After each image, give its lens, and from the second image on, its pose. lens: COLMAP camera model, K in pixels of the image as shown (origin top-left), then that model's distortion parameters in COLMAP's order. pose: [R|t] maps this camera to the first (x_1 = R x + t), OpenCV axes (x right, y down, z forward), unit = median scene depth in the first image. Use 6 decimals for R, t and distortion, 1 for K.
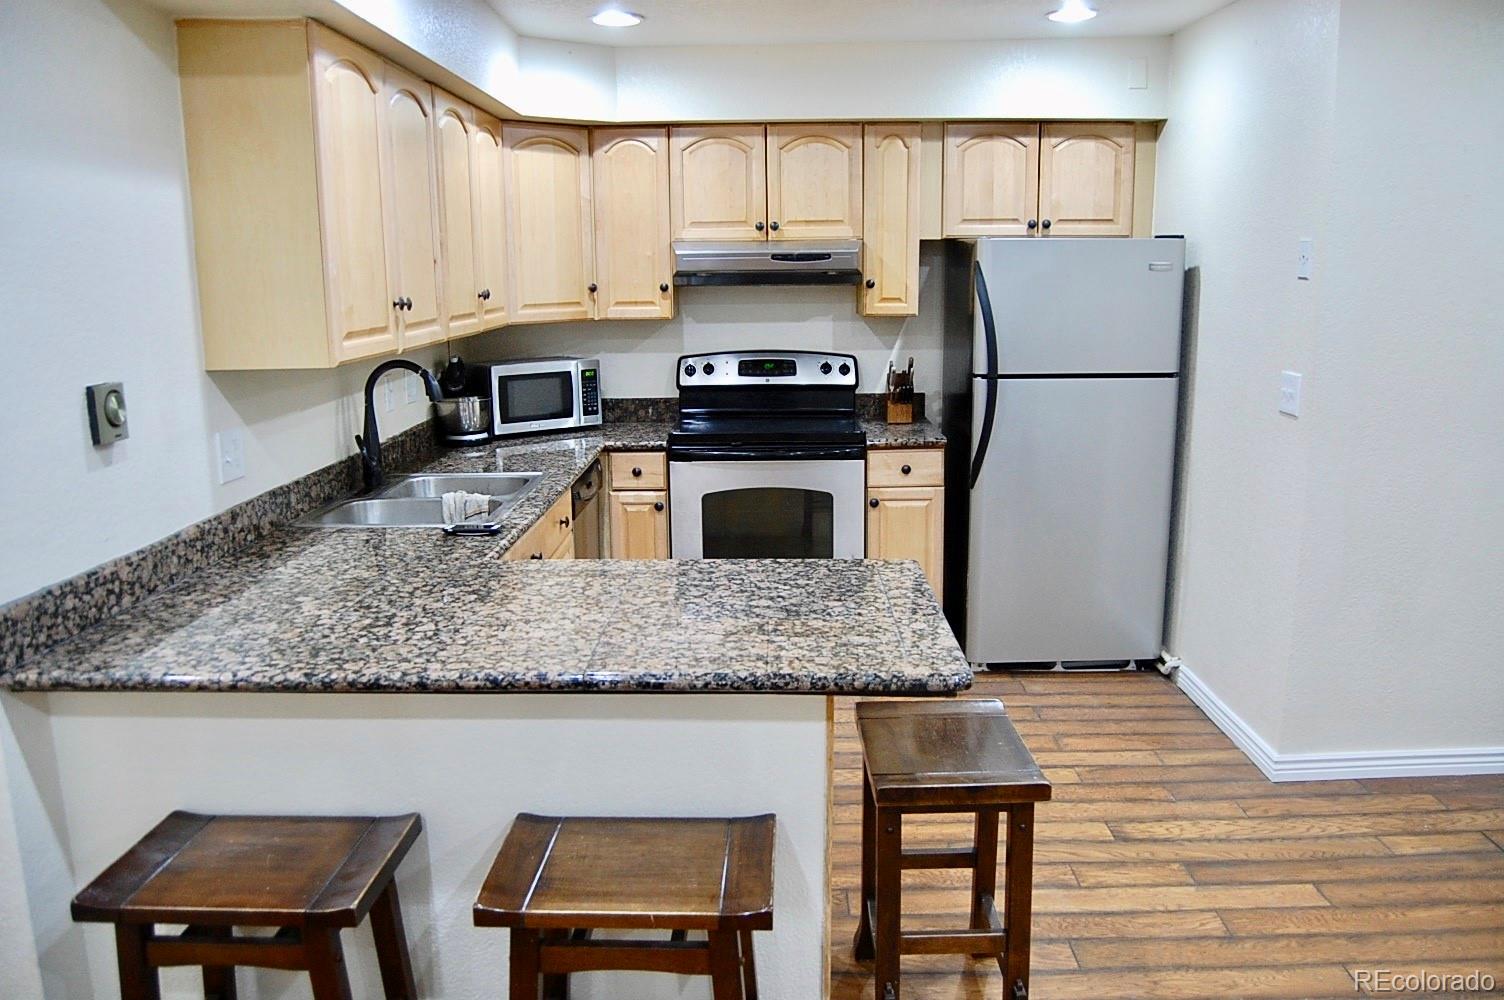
lens RADIAL K [[1171.0, 0, 765.9], [0, 1171.0, 509.7], [0, 0, 1]] dist [-0.094241, 0.033397]
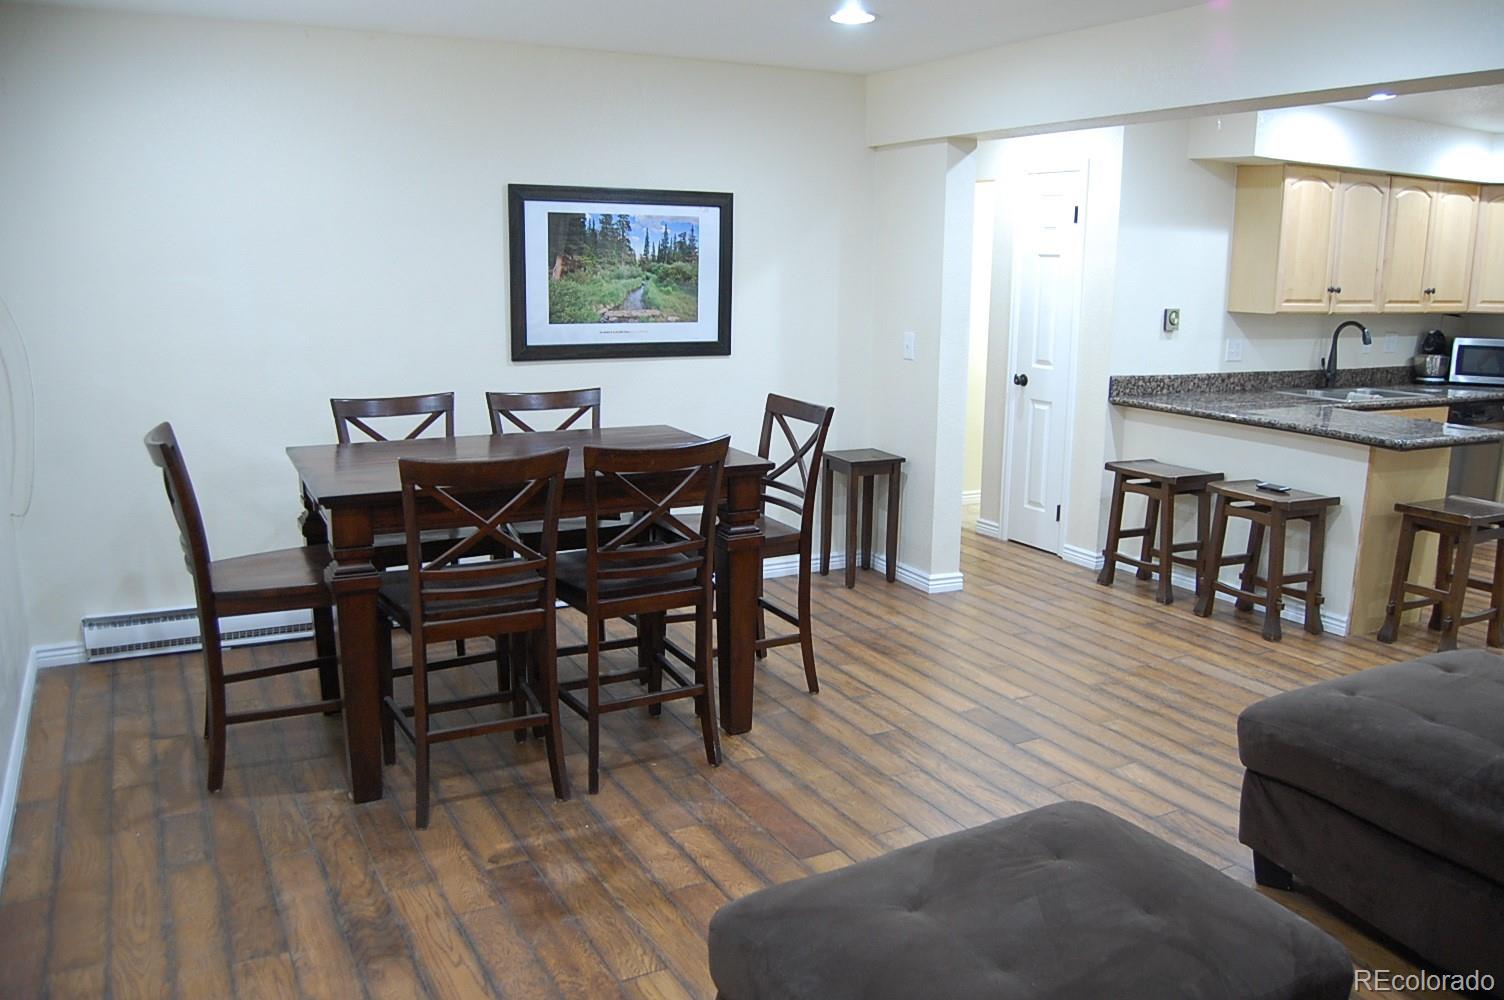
lens RADIAL K [[1171.0, 0, 767.8], [0, 1171.0, 505.5], [0, 0, 1]] dist [-0.094241, 0.033397]
pose [[0.491124, 0.190949, -0.849903, 0.722124], [-0.192228, 0.975383, 0.108059, 0.123321], [0.849615, 0.110305, 0.515740, -0.623183]]
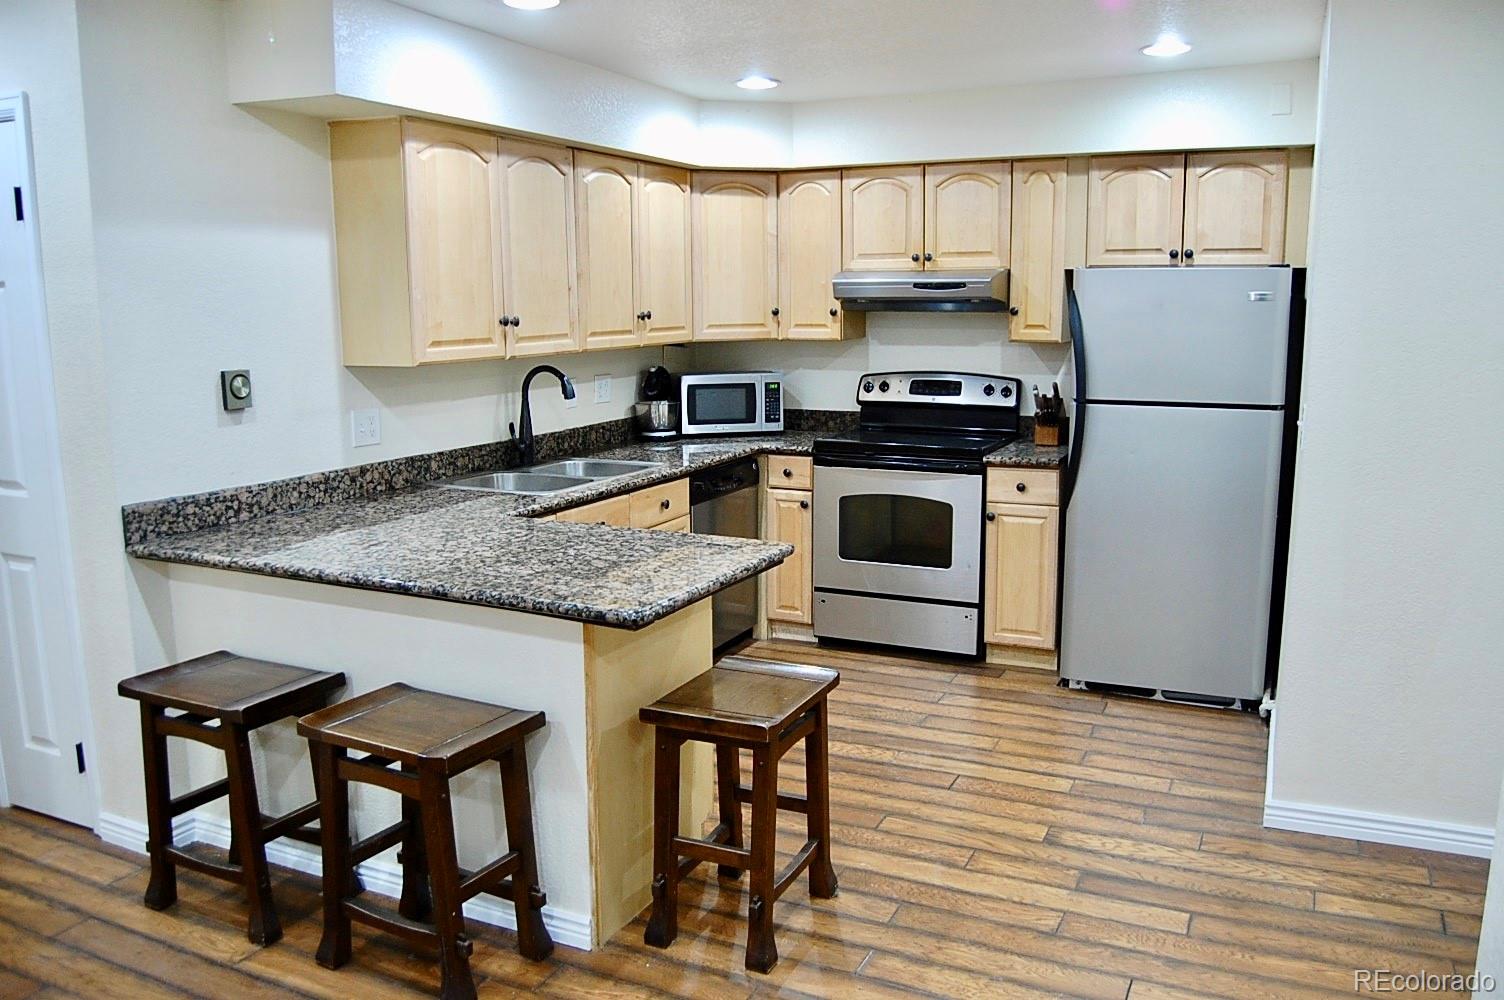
lens RADIAL K [[1171.0, 0, 767.0], [0, 1171.0, 508.4], [0, 0, 1]] dist [-0.094241, 0.033397]
pose [[0.908814, 0.078441, -0.409760, 0.372718], [-0.087336, 0.996174, -0.003004, 0.008315], [0.407957, 0.038517, 0.912188, -0.053485]]
